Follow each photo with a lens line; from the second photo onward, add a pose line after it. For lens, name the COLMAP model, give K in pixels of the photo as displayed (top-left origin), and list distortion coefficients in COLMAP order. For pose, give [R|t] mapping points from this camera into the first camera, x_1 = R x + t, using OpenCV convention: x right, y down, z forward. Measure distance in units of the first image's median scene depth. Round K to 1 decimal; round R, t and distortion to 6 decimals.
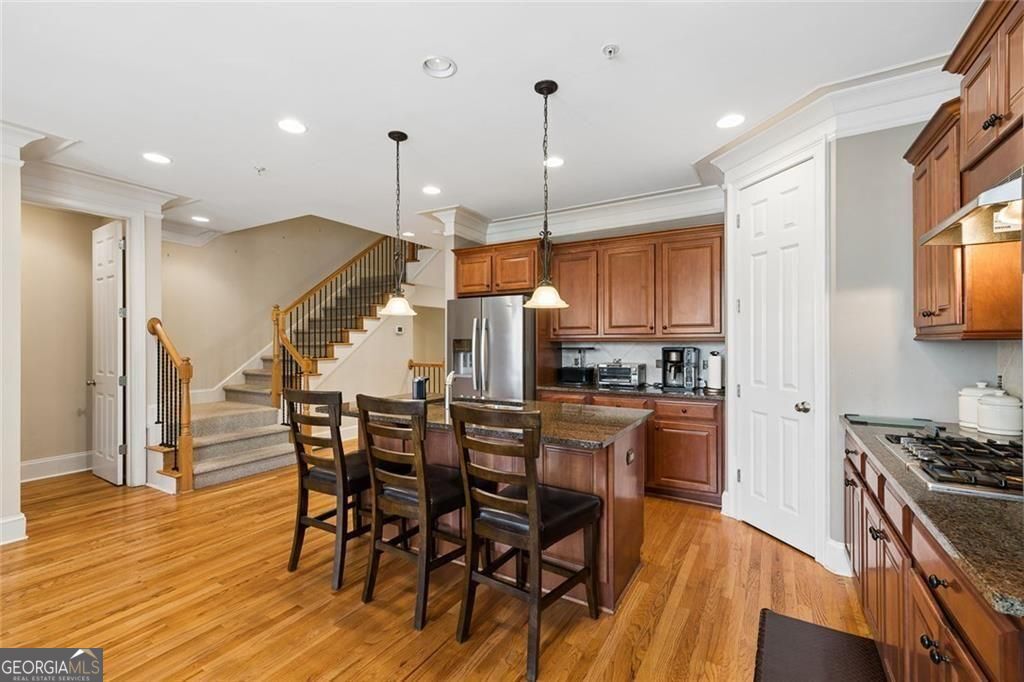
lens RADIAL K [[441.2, 0, 509.4], [0, 441.2, 343.5], [0, 0, 1]] dist [0.009663, 0.000000]
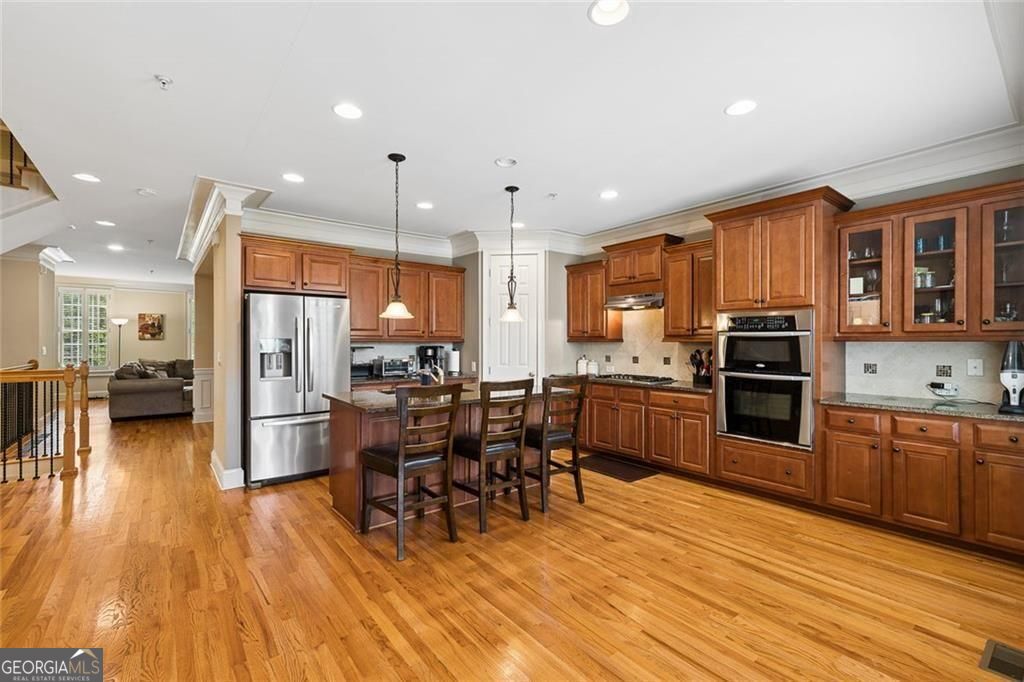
lens RADIAL K [[441.2, 0, 509.4], [0, 441.2, 343.5], [0, 0, 1]] dist [0.009663, 0.000000]
pose [[0.363857, -0.001507, 0.931453, -0.852909], [0.001062, 0.999999, 0.001203, -0.000334], [-0.931454, 0.000552, 0.363859, 0.236427]]
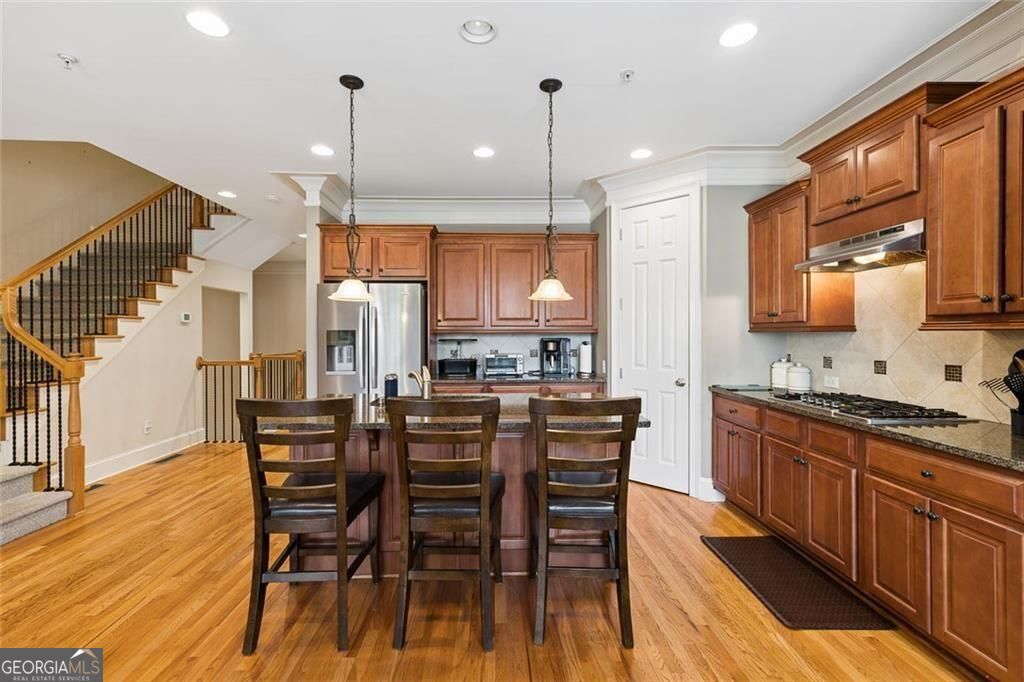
lens RADIAL K [[444.4, 0, 506.7], [0, 444.4, 336.7], [0, 0, 1]] dist [0.009715, -0.000104]
pose [[0.842777, -0.003555, 0.538251, -0.327796], [0.002600, 0.999993, 0.002534, 0.001694], [-0.538257, -0.000736, 0.842781, 0.105932]]
